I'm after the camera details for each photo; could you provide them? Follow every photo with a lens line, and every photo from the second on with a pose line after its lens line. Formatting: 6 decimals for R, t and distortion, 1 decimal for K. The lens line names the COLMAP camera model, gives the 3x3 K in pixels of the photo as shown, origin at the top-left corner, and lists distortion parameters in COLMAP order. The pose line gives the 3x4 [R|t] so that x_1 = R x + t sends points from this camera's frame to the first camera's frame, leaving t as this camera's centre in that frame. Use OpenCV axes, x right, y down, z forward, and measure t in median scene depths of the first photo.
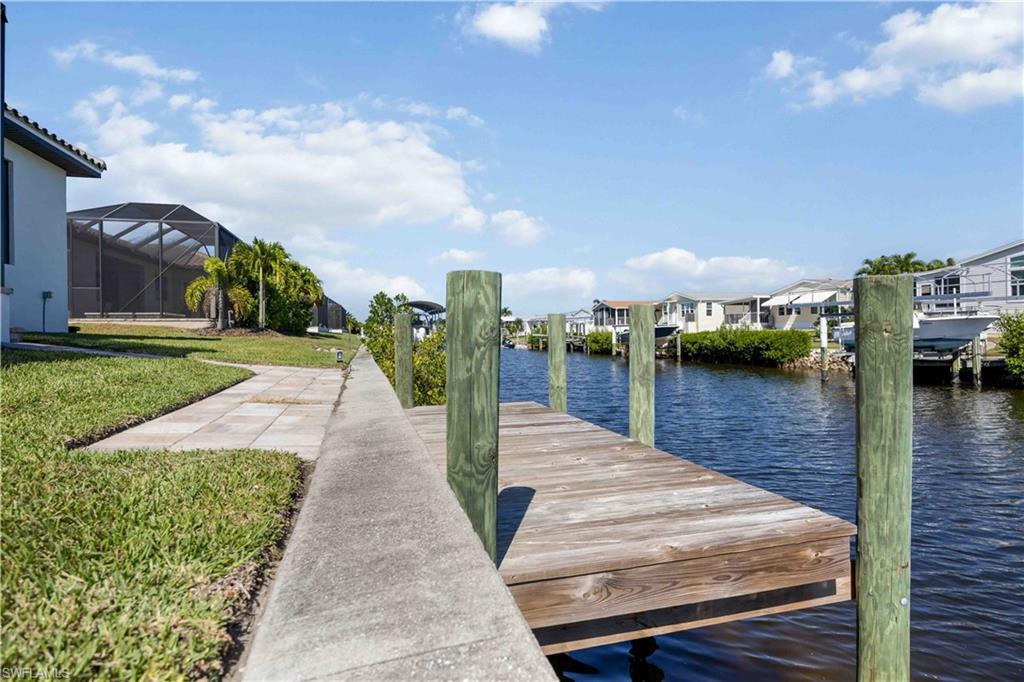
lens RADIAL K [[554.3, 0, 512.0], [0, 554.3, 341.0], [0, 0, 1]] dist [0.003311, 0.000423]
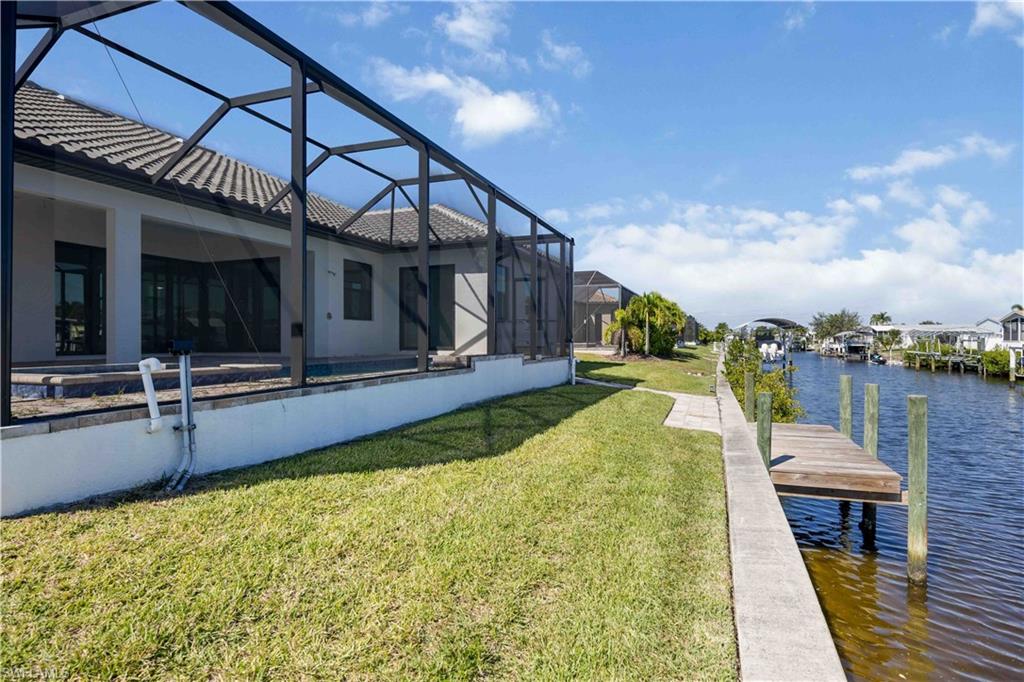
lens RADIAL K [[554.3, 0, 512.0], [0, 554.3, 341.0], [0, 0, 1]] dist [0.003311, 0.000423]
pose [[0.820795, 0.015014, -0.571025, 0.082845], [-0.018363, 0.999831, -0.000106, -0.053217], [0.570927, 0.010573, 0.820933, -0.387725]]
